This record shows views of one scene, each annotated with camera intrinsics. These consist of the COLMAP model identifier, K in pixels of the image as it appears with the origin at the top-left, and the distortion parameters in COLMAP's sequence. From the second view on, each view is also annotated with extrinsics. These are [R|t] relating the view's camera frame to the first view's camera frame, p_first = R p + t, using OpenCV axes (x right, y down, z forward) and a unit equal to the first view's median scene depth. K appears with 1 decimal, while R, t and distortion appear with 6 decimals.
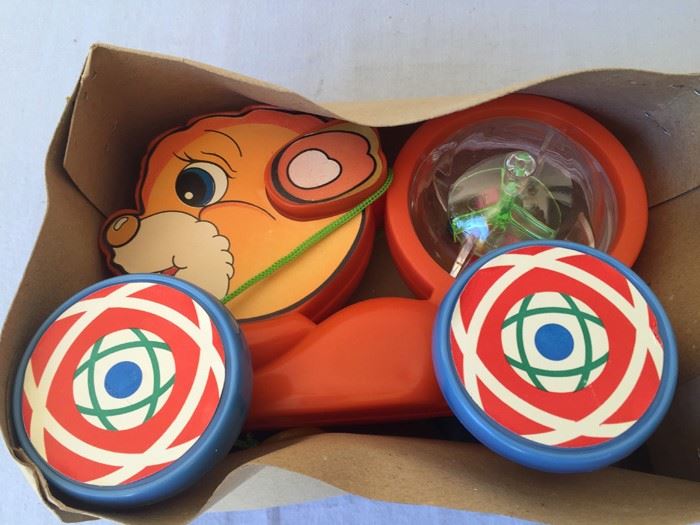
lens RADIAL K [[624.9, 0, 350.0], [0, 624.9, 262.5], [0, 0, 1]] dist [-0.005279, -0.002563]
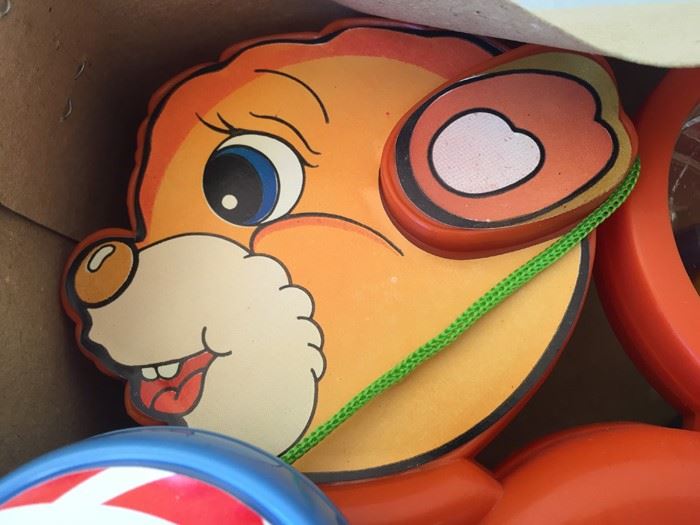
lens RADIAL K [[624.9, 0, 350.0], [0, 624.9, 262.5], [0, 0, 1]] dist [-0.005279, -0.002563]
pose [[0.999259, 0.001677, -0.038455, -0.140983], [0.002728, 0.993452, 0.114221, -0.118143], [0.038394, -0.114241, 0.992711, 0.494535]]
